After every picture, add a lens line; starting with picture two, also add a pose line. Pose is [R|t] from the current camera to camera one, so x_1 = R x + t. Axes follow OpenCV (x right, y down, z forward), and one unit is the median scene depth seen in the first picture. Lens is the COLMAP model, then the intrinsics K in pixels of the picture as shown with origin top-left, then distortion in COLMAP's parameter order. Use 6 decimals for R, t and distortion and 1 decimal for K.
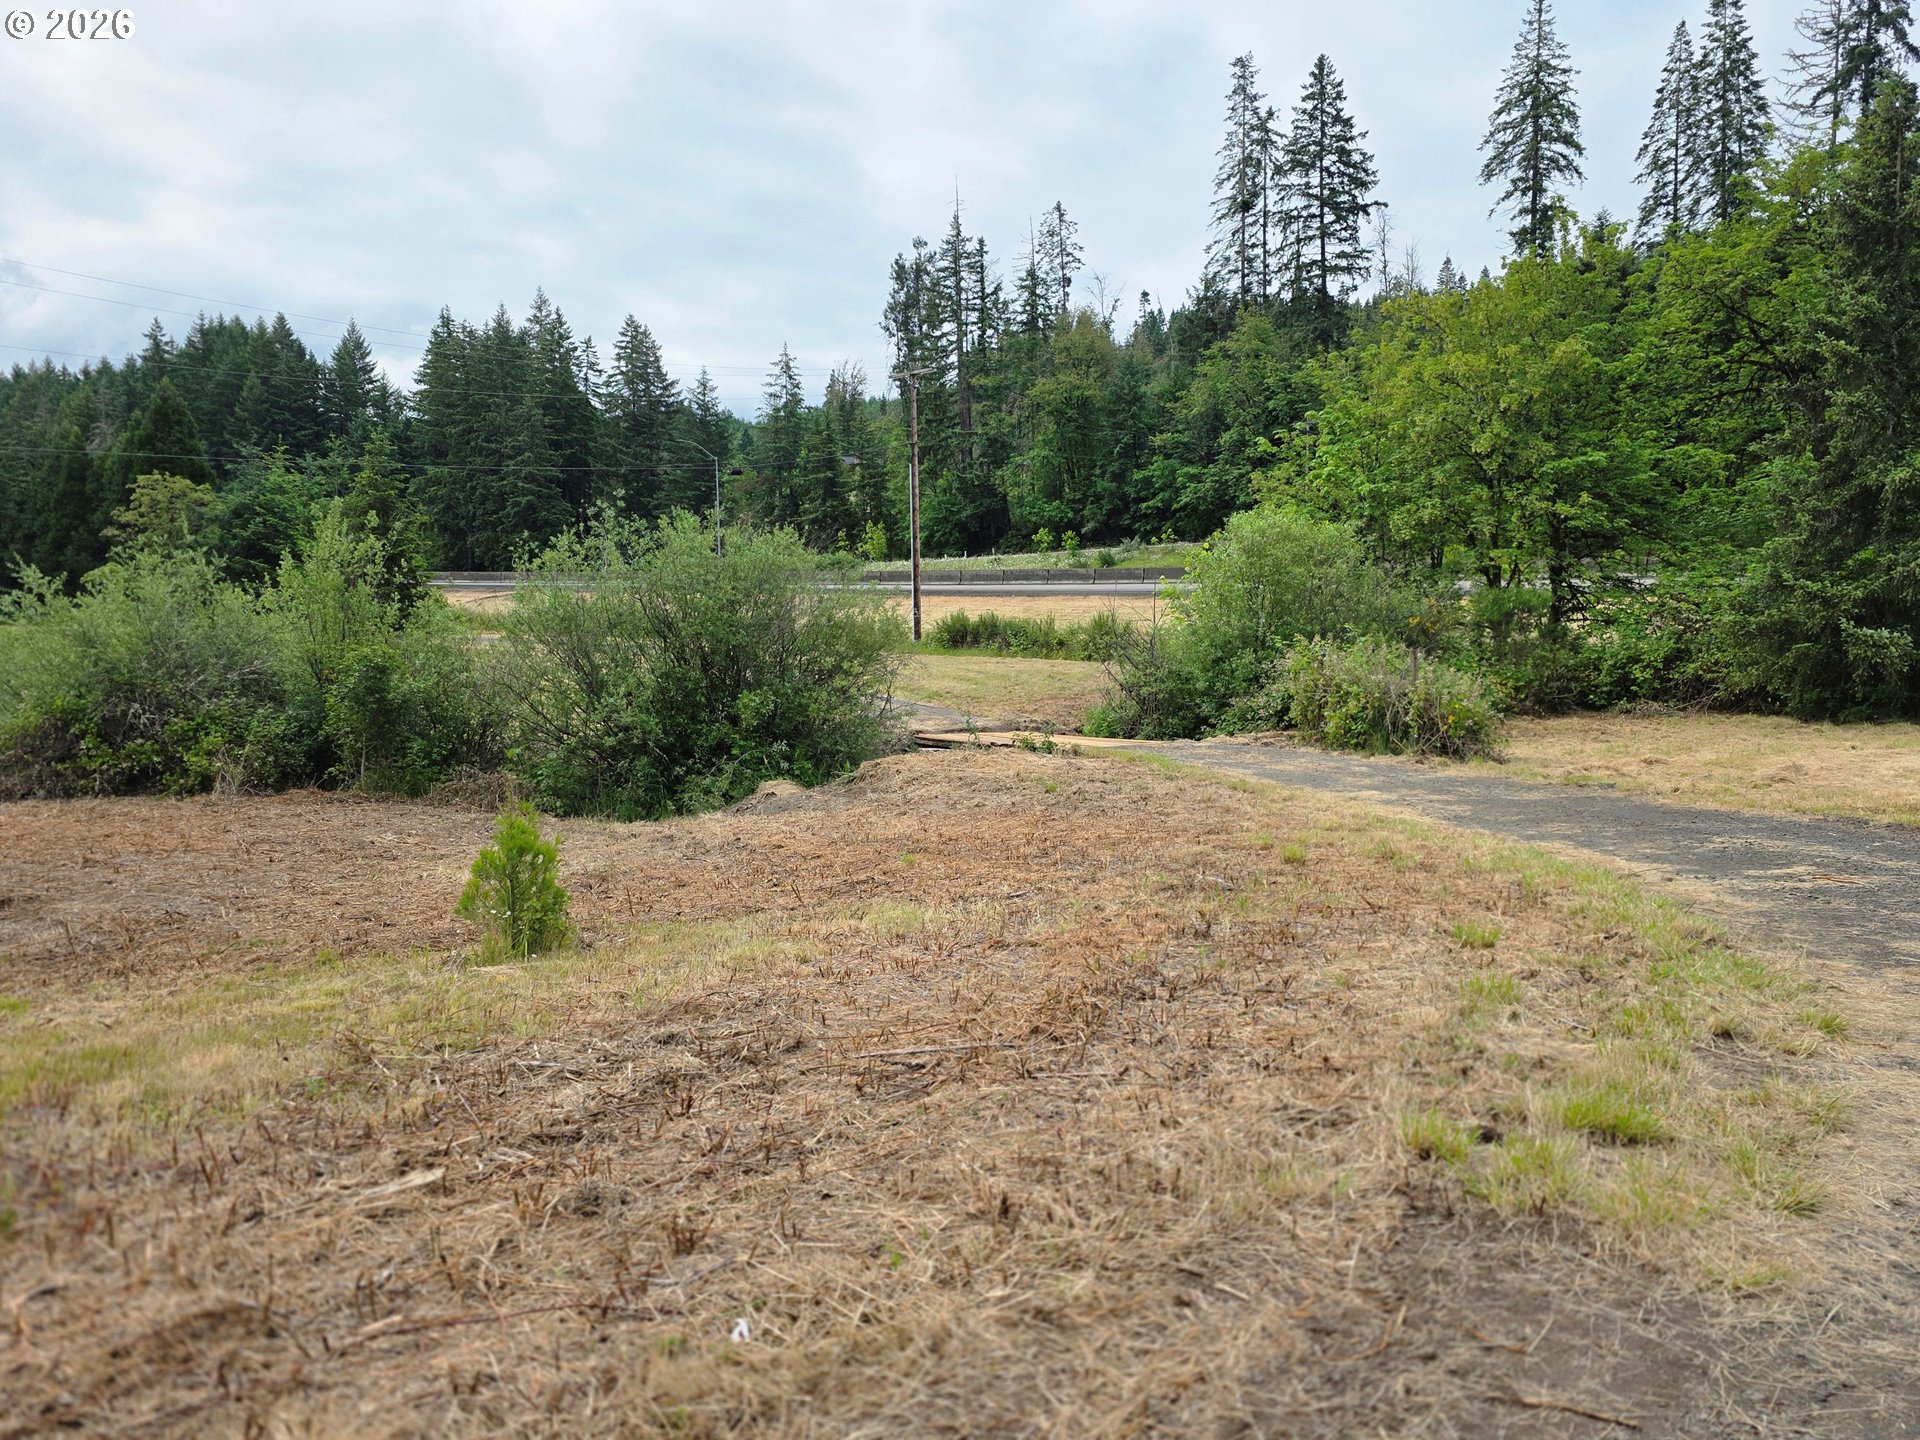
lens RADIAL K [[1455.2, 0, 955.7], [0, 1455.2, 736.8], [0, 0, 1]] dist [0.076052, -0.073704]
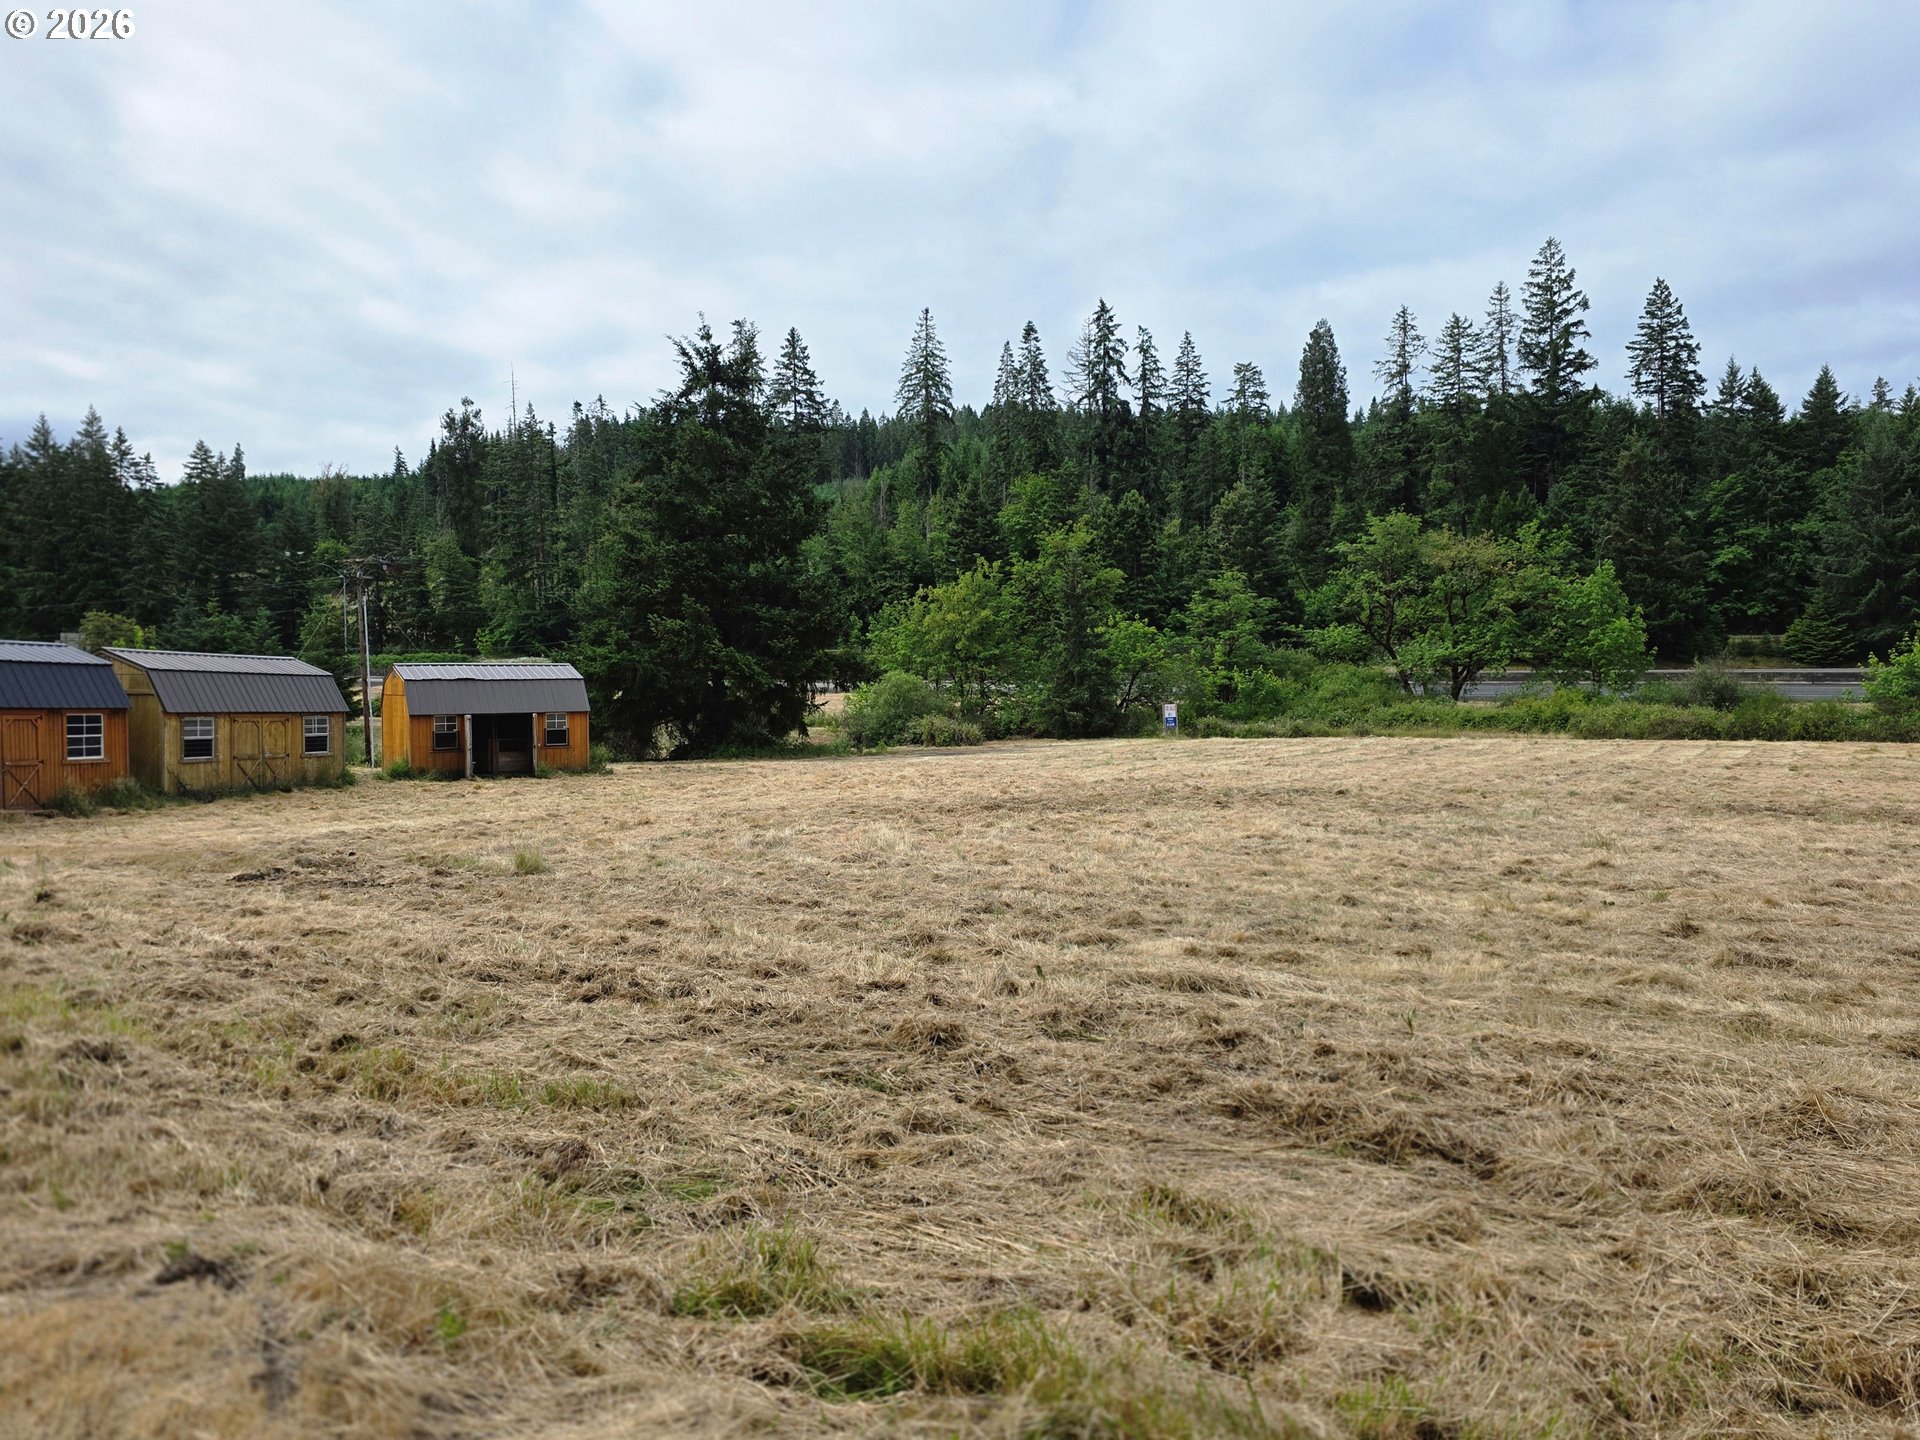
lens RADIAL K [[1497.1, 0, 917.5], [0, 1497.1, 724.0], [0, 0, 1]] dist [0.089258, -0.099279]
pose [[0.925854, -0.010722, 0.377728, -0.242922], [0.033581, 0.997977, -0.053982, 0.030896], [-0.376385, 0.062664, 0.924341, -0.489009]]
